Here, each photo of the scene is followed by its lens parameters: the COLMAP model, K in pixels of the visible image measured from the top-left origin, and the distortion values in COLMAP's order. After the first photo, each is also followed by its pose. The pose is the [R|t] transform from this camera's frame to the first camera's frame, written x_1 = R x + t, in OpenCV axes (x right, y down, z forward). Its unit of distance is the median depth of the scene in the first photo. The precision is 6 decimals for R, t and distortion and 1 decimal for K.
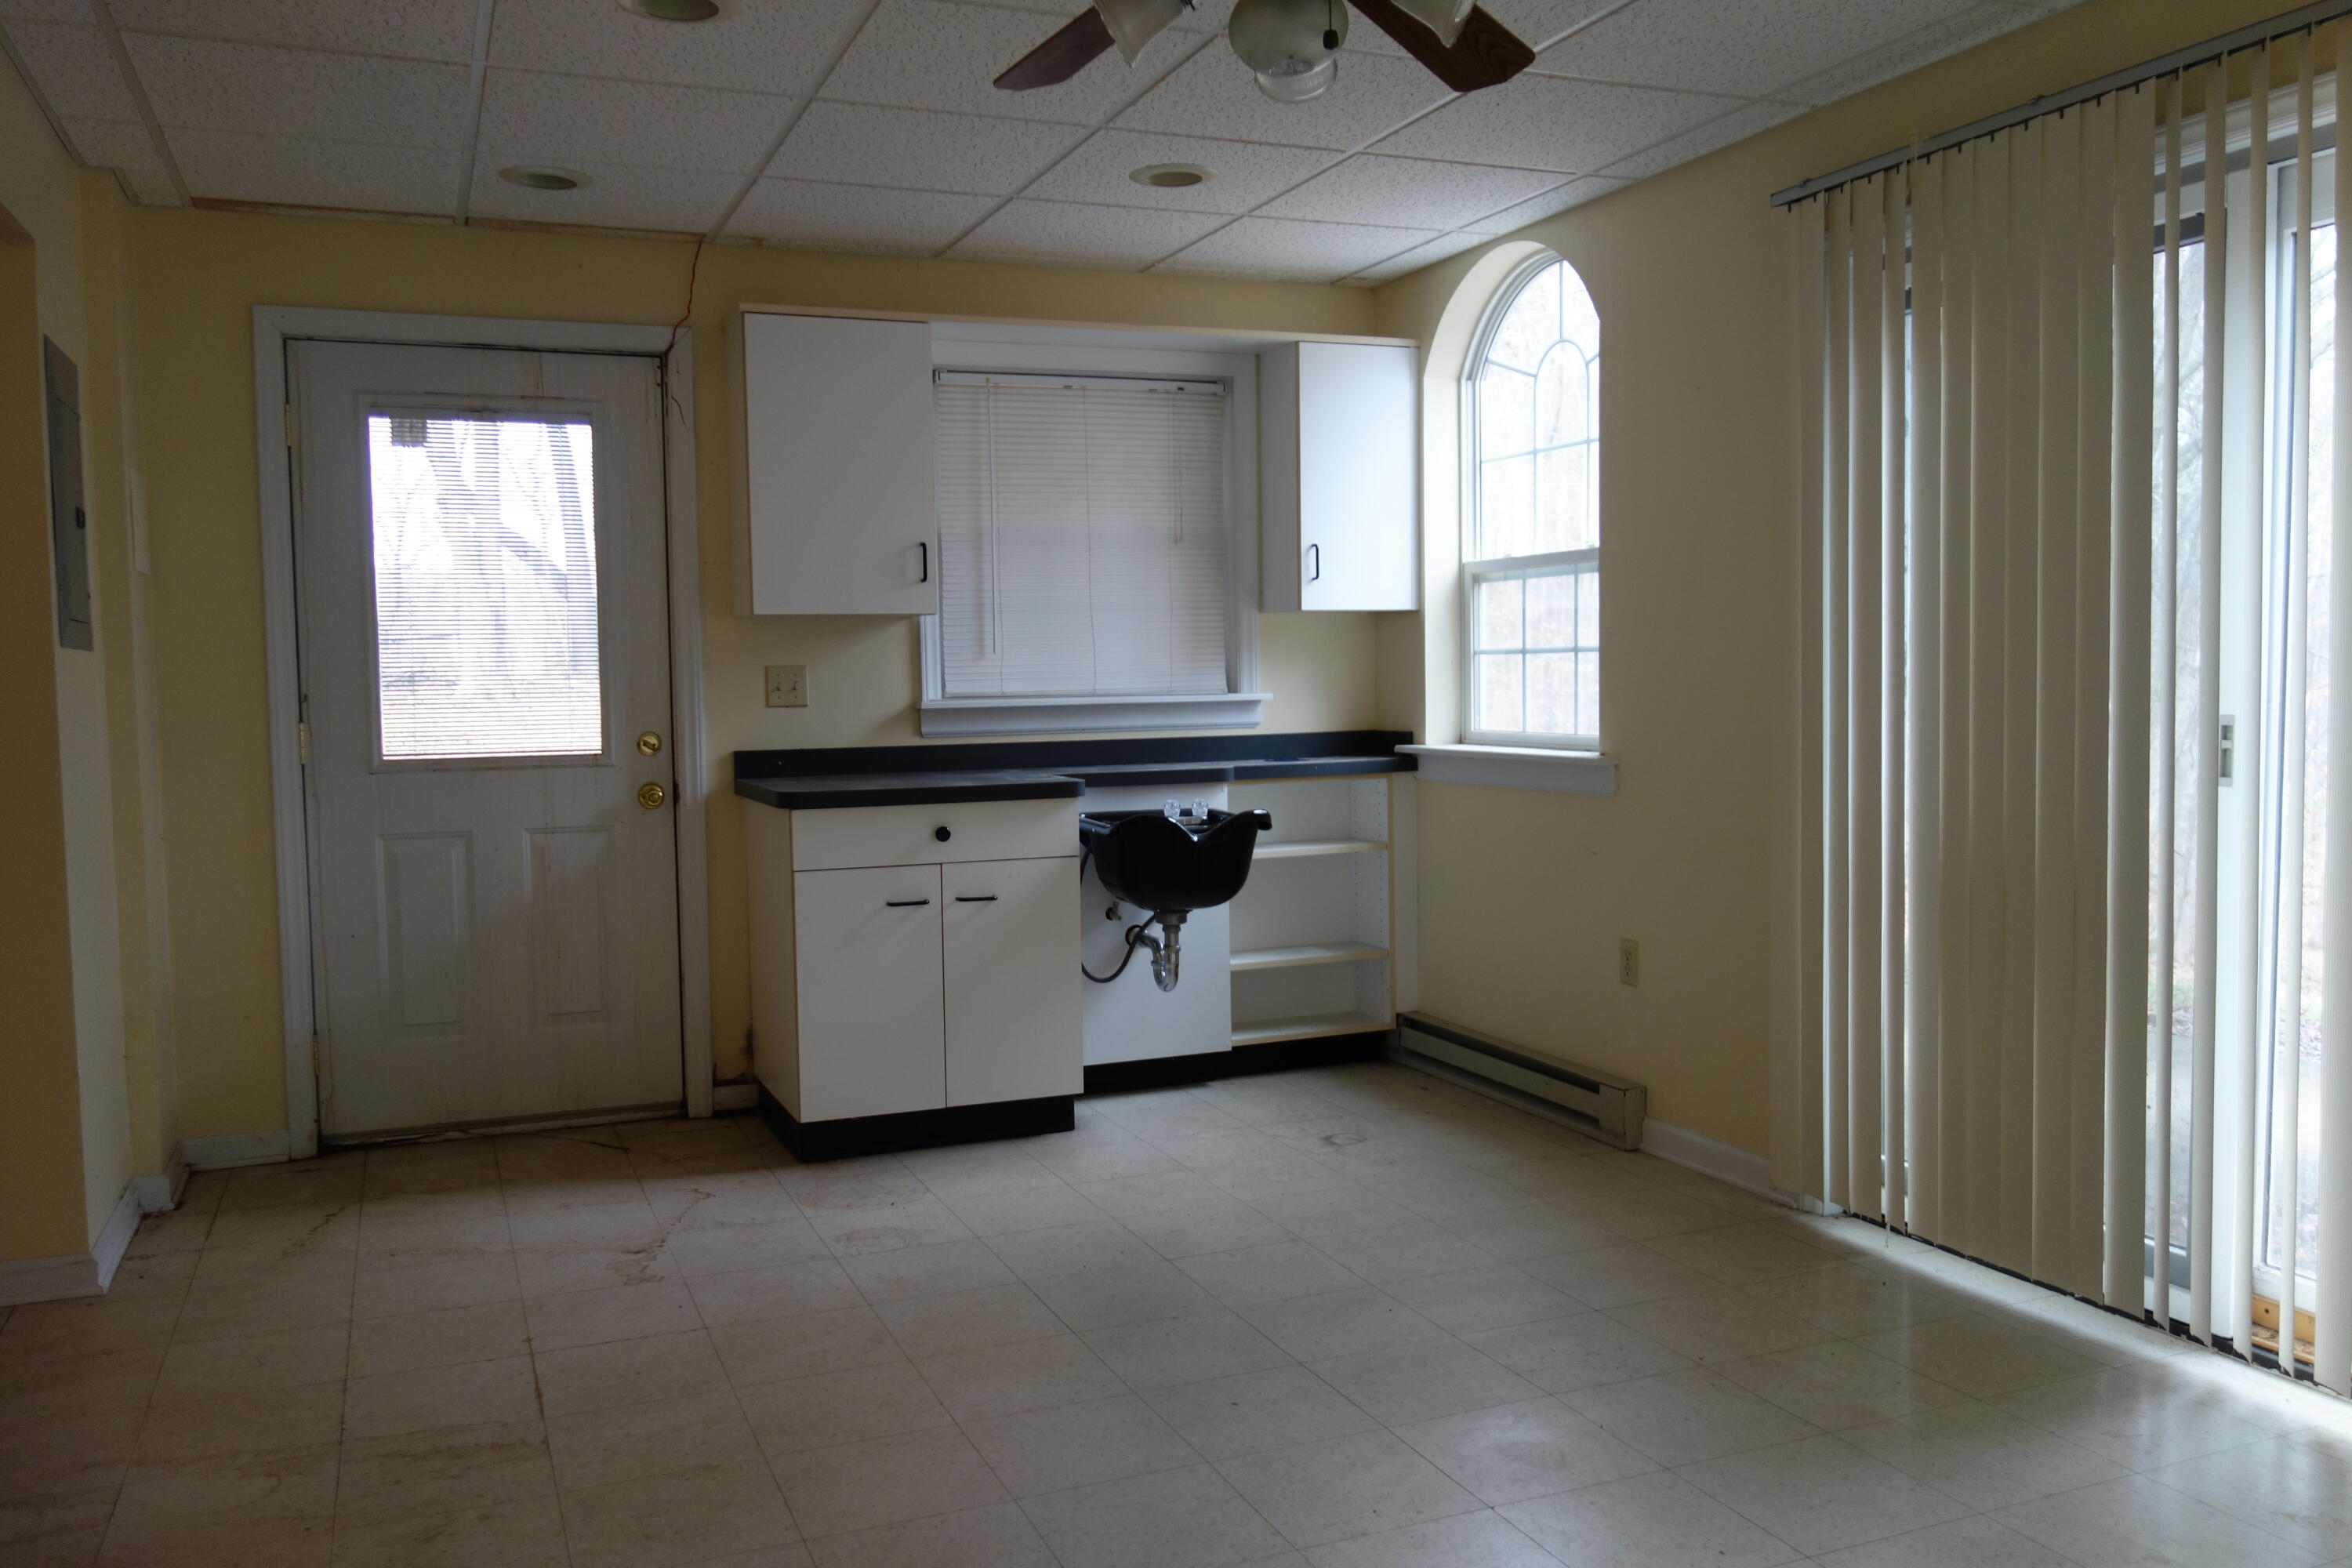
lens RADIAL K [[1854.8, 0, 1169.6], [0, 1854.8, 791.8], [0, 0, 1]] dist [-0.012509, -0.011011]
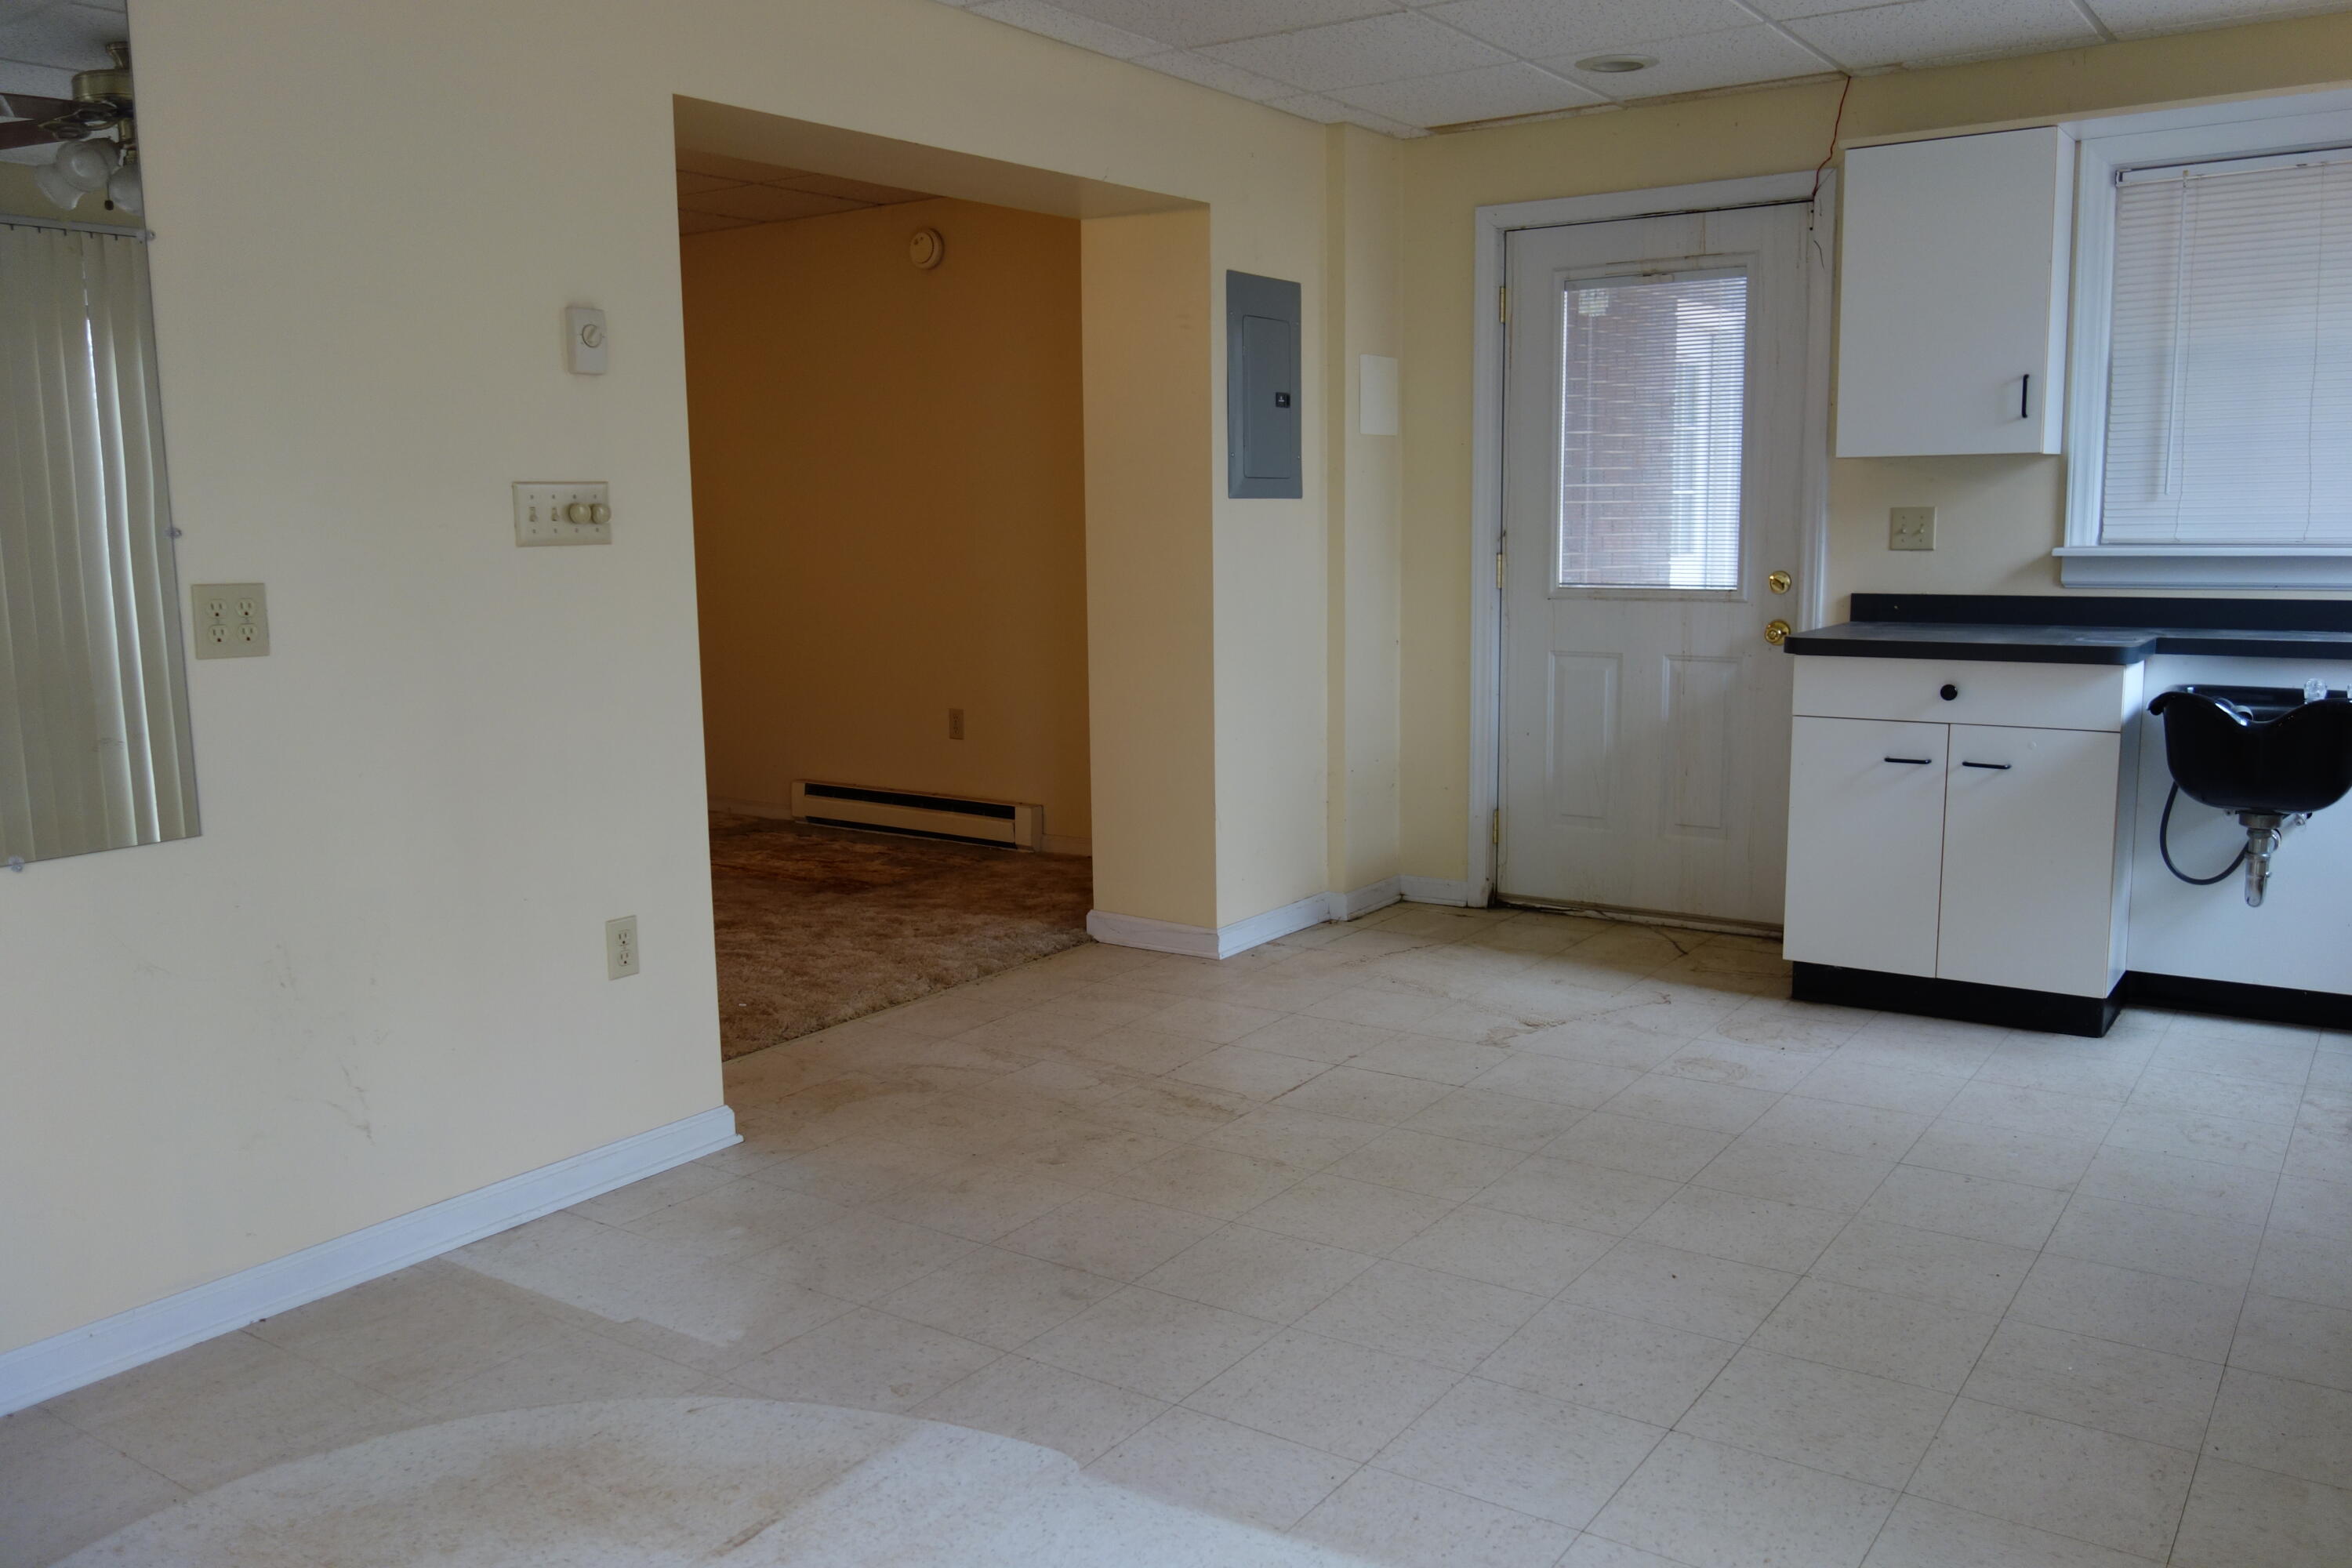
lens RADIAL K [[1854.8, 0, 1169.6], [0, 1854.8, 791.8], [0, 0, 1]] dist [-0.012509, -0.011011]
pose [[0.544108, 0.134000, -0.828245, 0.429265], [-0.046862, 0.990476, 0.129461, -0.029253], [0.837705, -0.031628, 0.545206, 0.145361]]
